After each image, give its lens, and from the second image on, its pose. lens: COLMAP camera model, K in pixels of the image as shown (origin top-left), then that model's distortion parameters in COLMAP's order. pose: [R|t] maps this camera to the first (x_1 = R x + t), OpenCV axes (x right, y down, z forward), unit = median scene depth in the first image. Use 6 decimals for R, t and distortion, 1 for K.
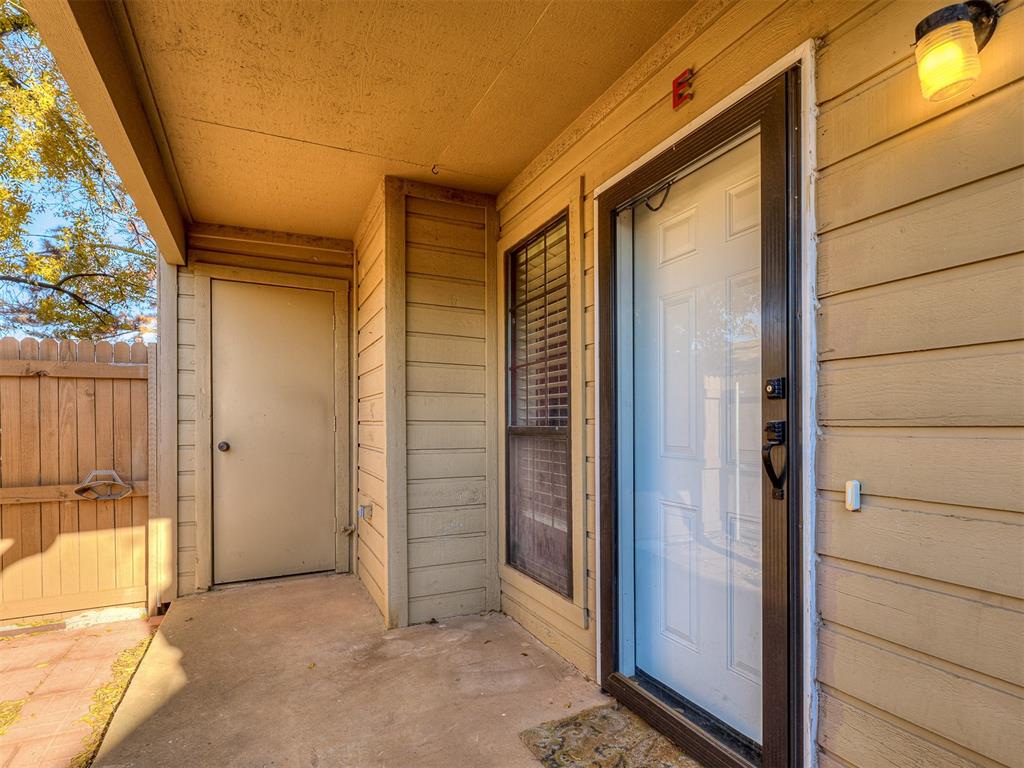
lens RADIAL K [[547.2, 0, 555.8], [0, 547.2, 426.0], [0, 0, 1]] dist [0.002972, -0.001877]
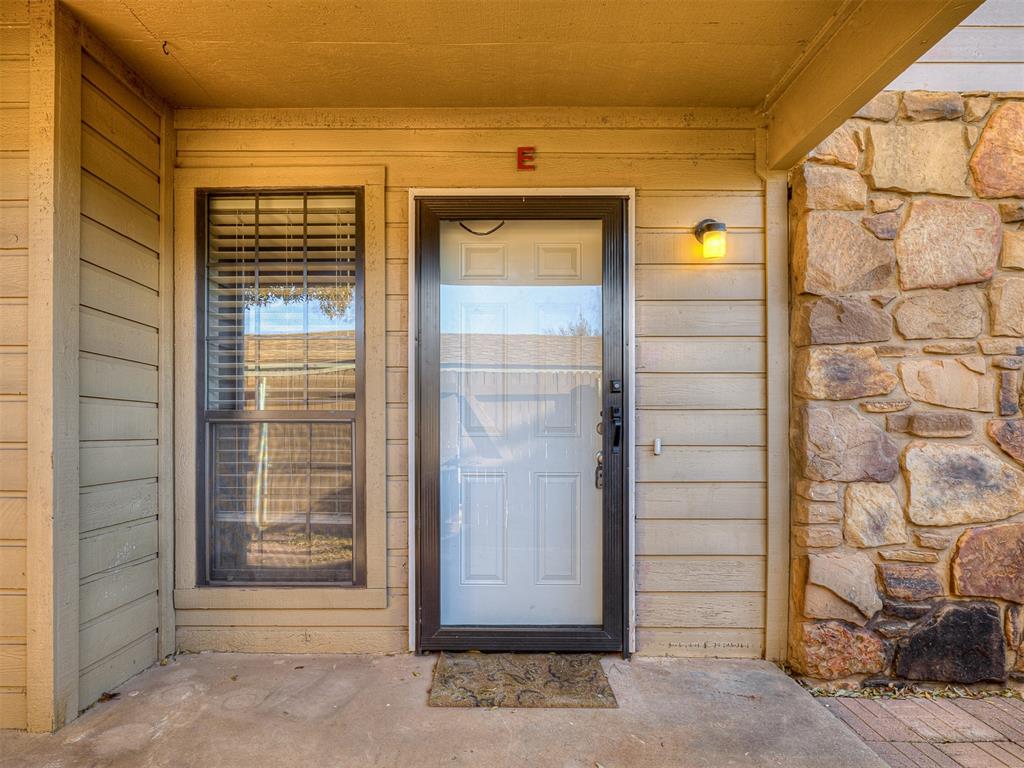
lens RADIAL K [[547.2, 0, 527.5], [0, 547.2, 415.5], [0, 0, 1]] dist [0.002972, -0.001877]
pose [[0.480223, 0.009331, 0.877097, -0.805833], [0.001908, 0.999930, -0.011682, 0.026615], [-0.877144, 0.007283, 0.480171, 0.306034]]
